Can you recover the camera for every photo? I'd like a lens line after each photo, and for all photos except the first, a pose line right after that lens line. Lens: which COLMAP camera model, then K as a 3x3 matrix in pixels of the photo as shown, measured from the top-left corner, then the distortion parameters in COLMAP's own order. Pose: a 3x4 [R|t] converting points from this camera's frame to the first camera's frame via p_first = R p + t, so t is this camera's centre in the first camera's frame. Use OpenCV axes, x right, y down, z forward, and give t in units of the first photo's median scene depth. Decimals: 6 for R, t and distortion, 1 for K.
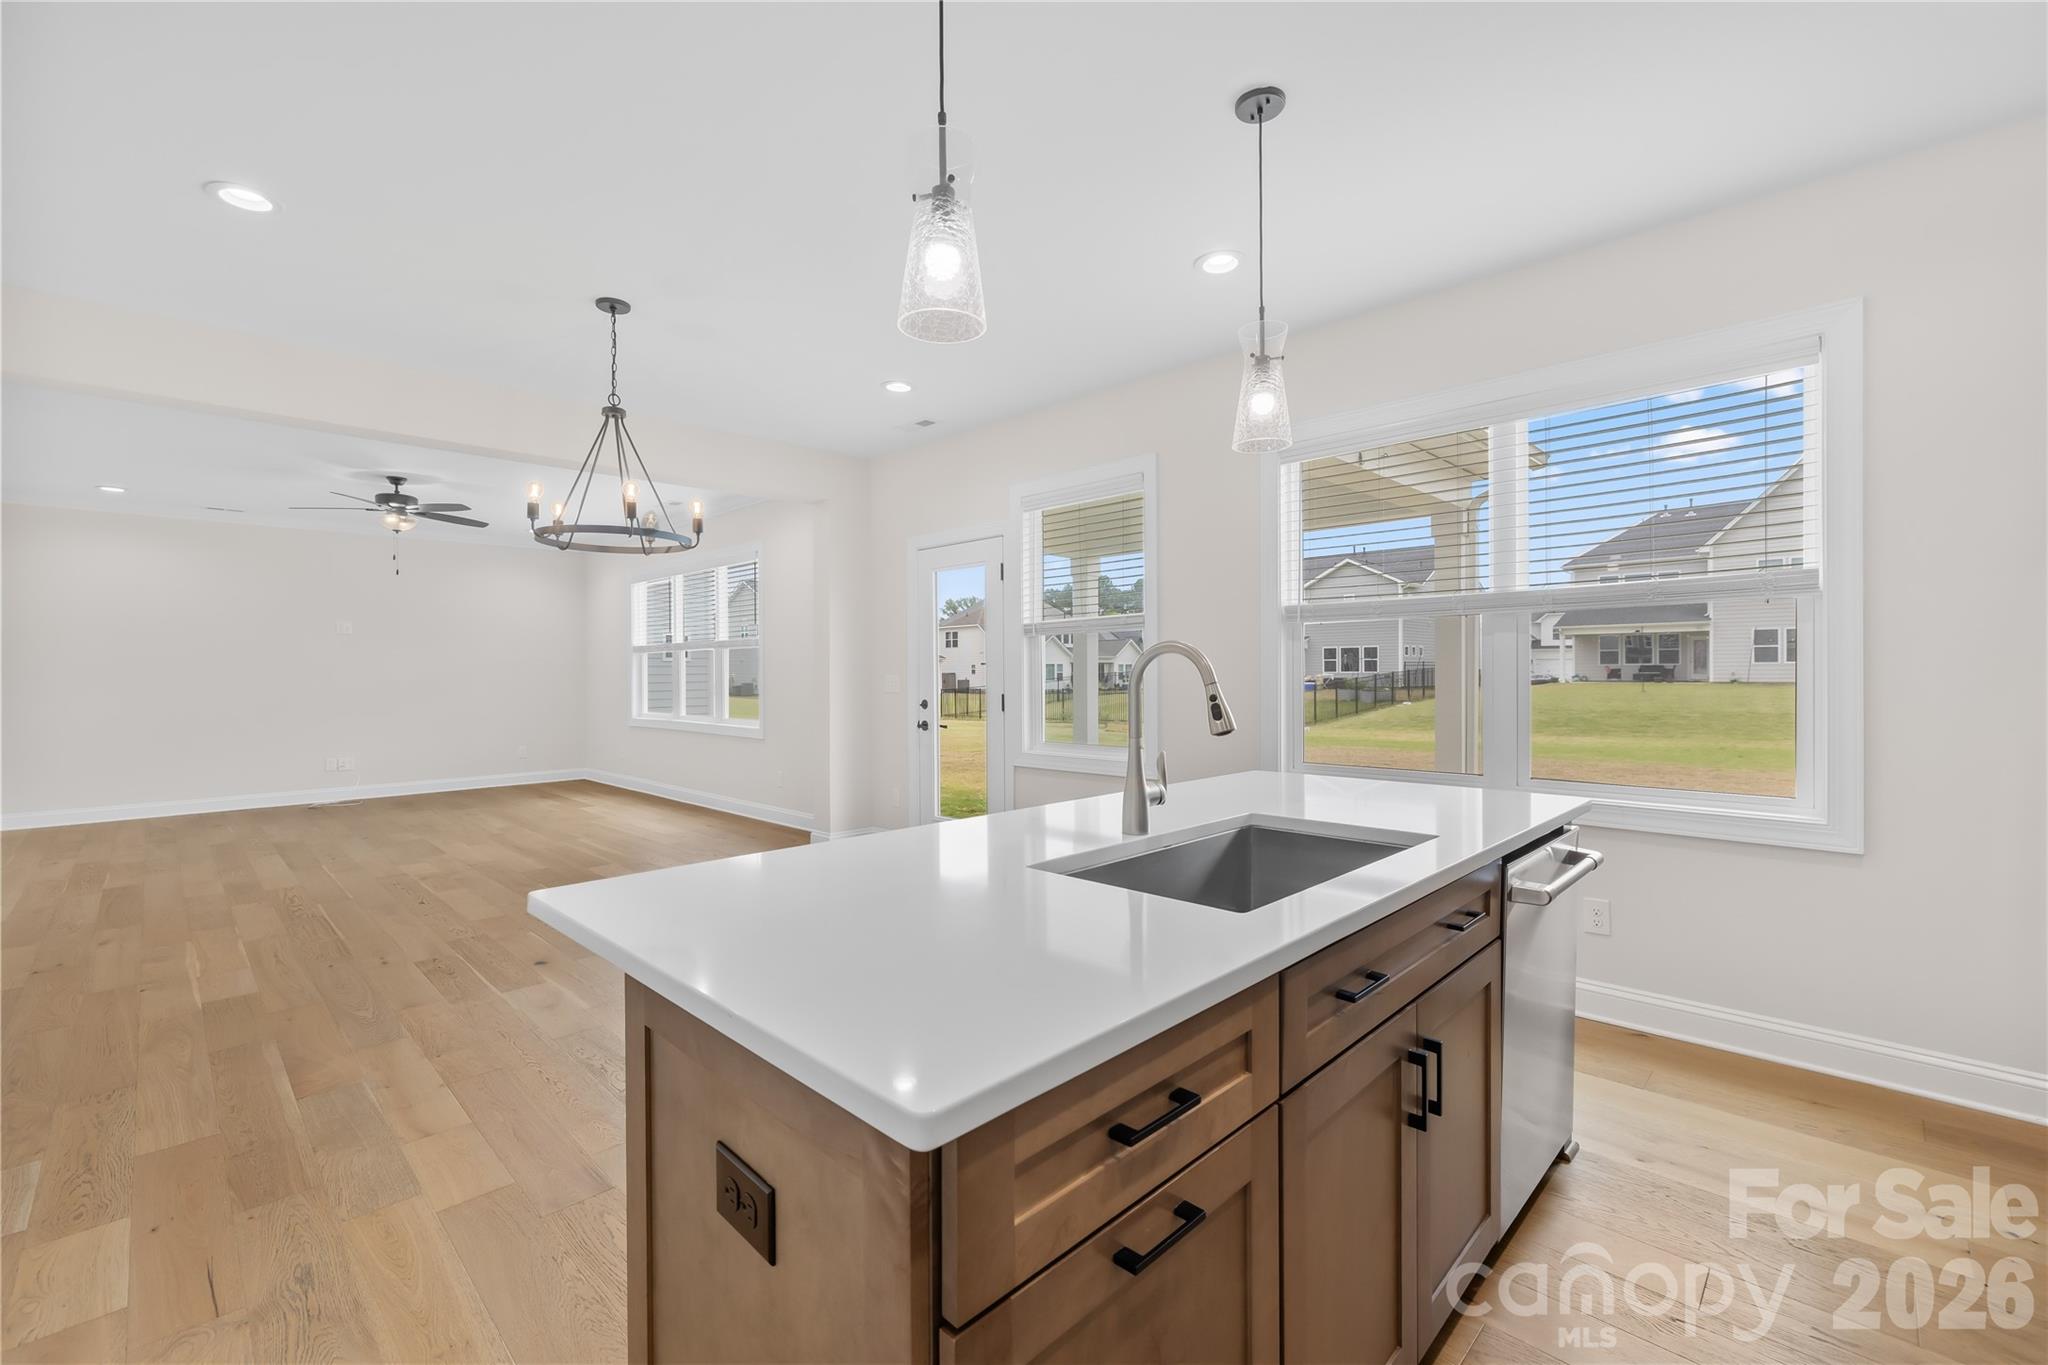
lens RADIAL K [[868.7, 0, 1010.4], [0, 868.7, 683.8], [0, 0, 1]] dist [0.001019, -0.000881]
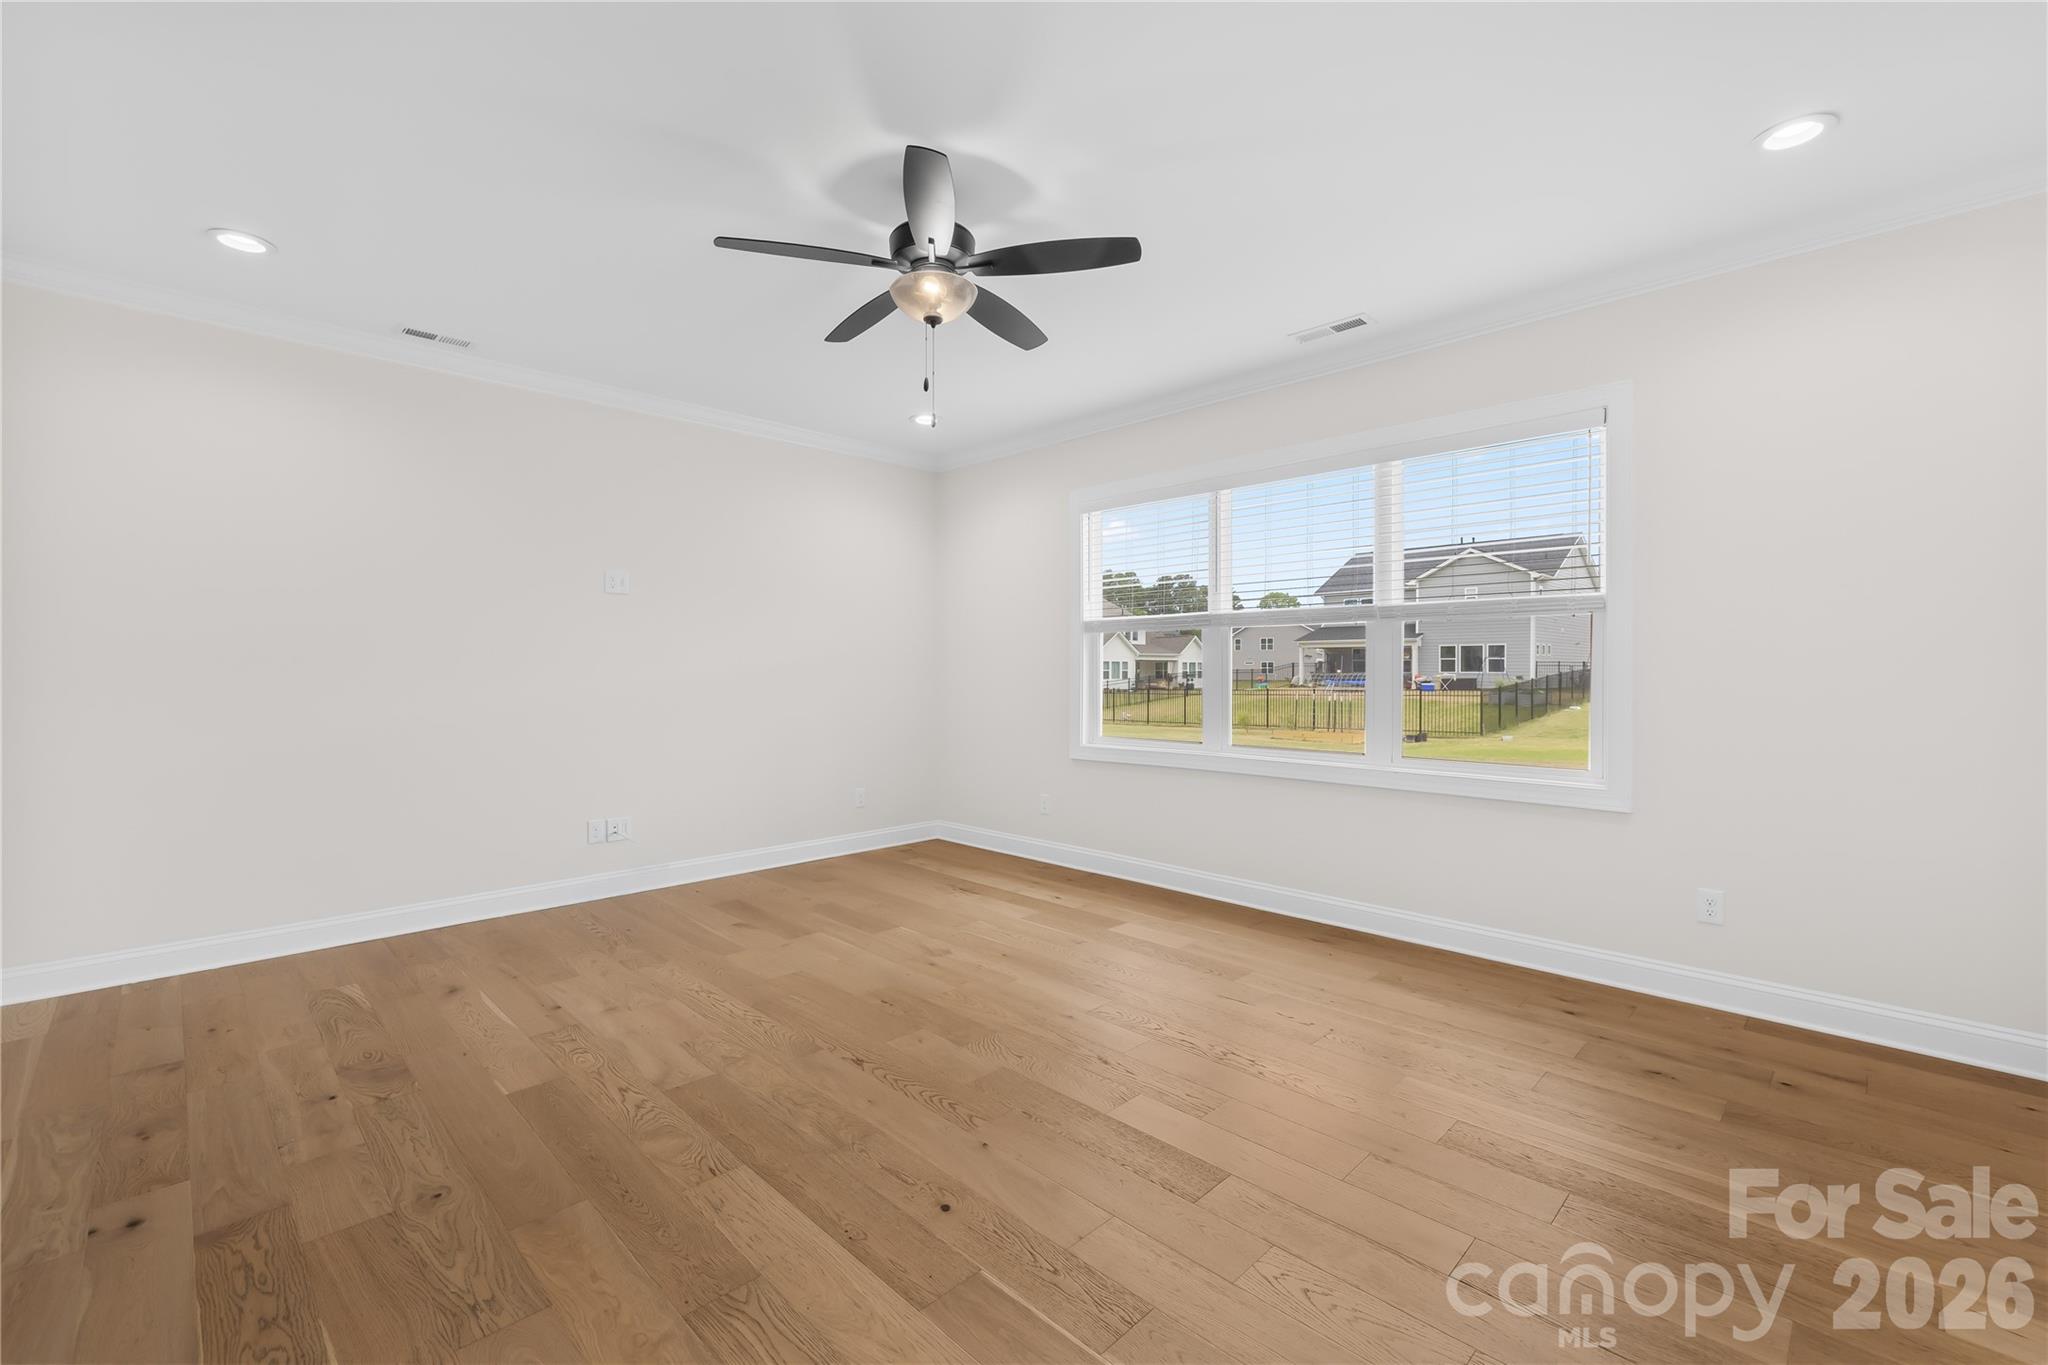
lens RADIAL K [[863.5, 0, 1016.1], [0, 863.5, 678.6], [0, 0, 1]] dist [-0.001670, -0.000180]
pose [[0.999951, 0.006560, 0.007429, -1.222095], [-0.006537, 0.999974, -0.003120, -0.007113], [-0.007449, 0.003072, 0.999968, 1.083141]]
